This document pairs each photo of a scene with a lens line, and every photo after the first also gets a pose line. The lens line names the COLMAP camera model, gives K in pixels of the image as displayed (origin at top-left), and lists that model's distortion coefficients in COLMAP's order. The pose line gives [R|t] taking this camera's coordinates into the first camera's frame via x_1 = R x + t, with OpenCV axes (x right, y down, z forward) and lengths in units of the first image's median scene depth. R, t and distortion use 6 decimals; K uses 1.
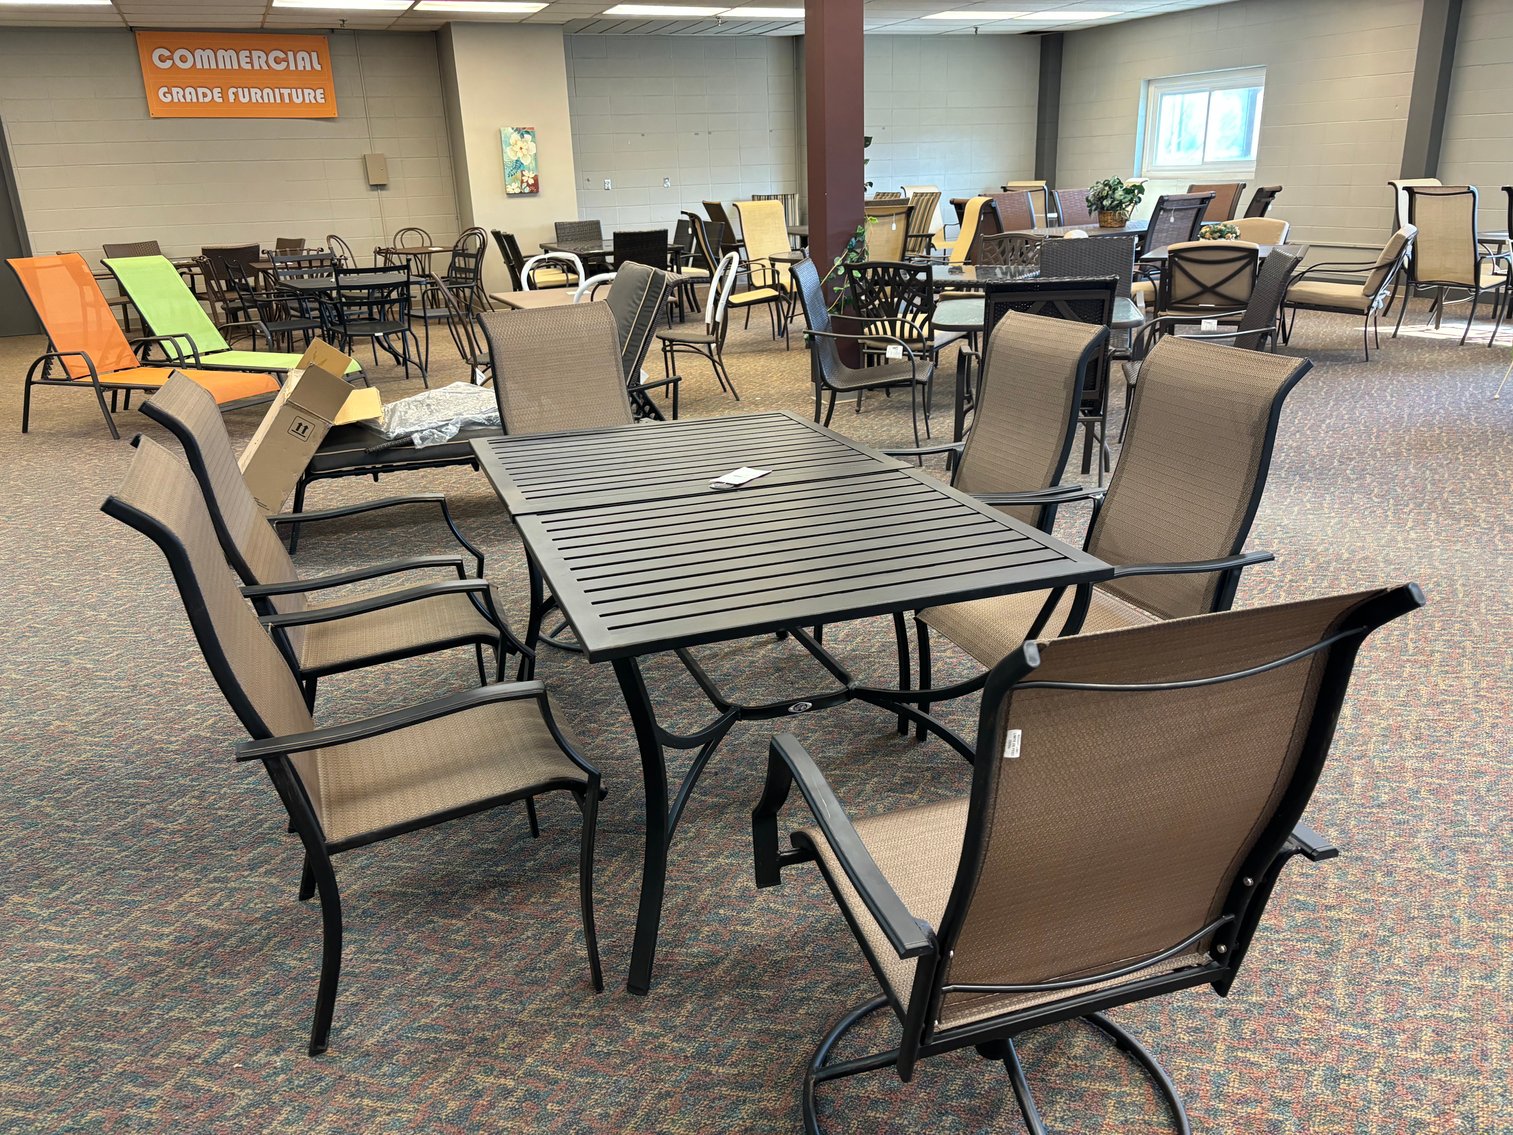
lens RADIAL K [[1128.5, 0, 756.5], [0, 1128.5, 567.5], [0, 0, 1]] dist [0.001595, 0.006522]
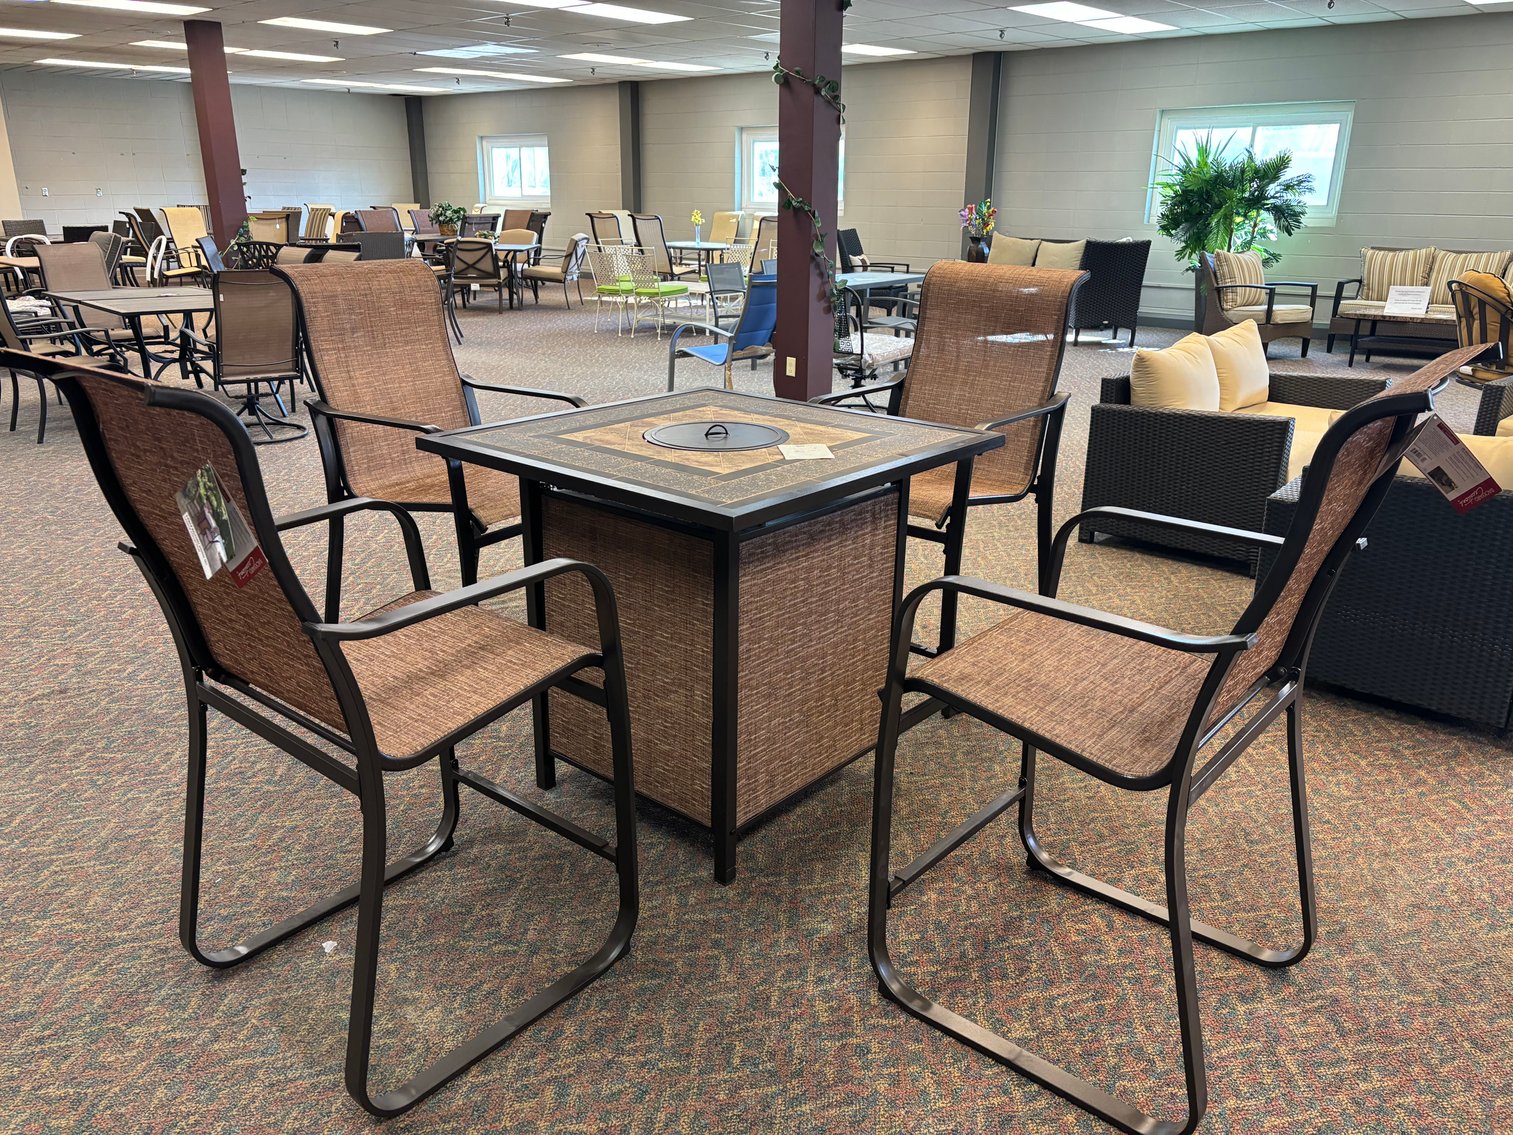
lens RADIAL K [[1128.5, 0, 756.5], [0, 1128.5, 567.5], [0, 0, 1]] dist [0.001595, 0.006522]
pose [[0.902455, -0.093676, 0.420476, 0.016791], [0.102984, 0.994683, 0.000569, 0.207477], [-0.418294, 0.042789, 0.907303, -0.593749]]
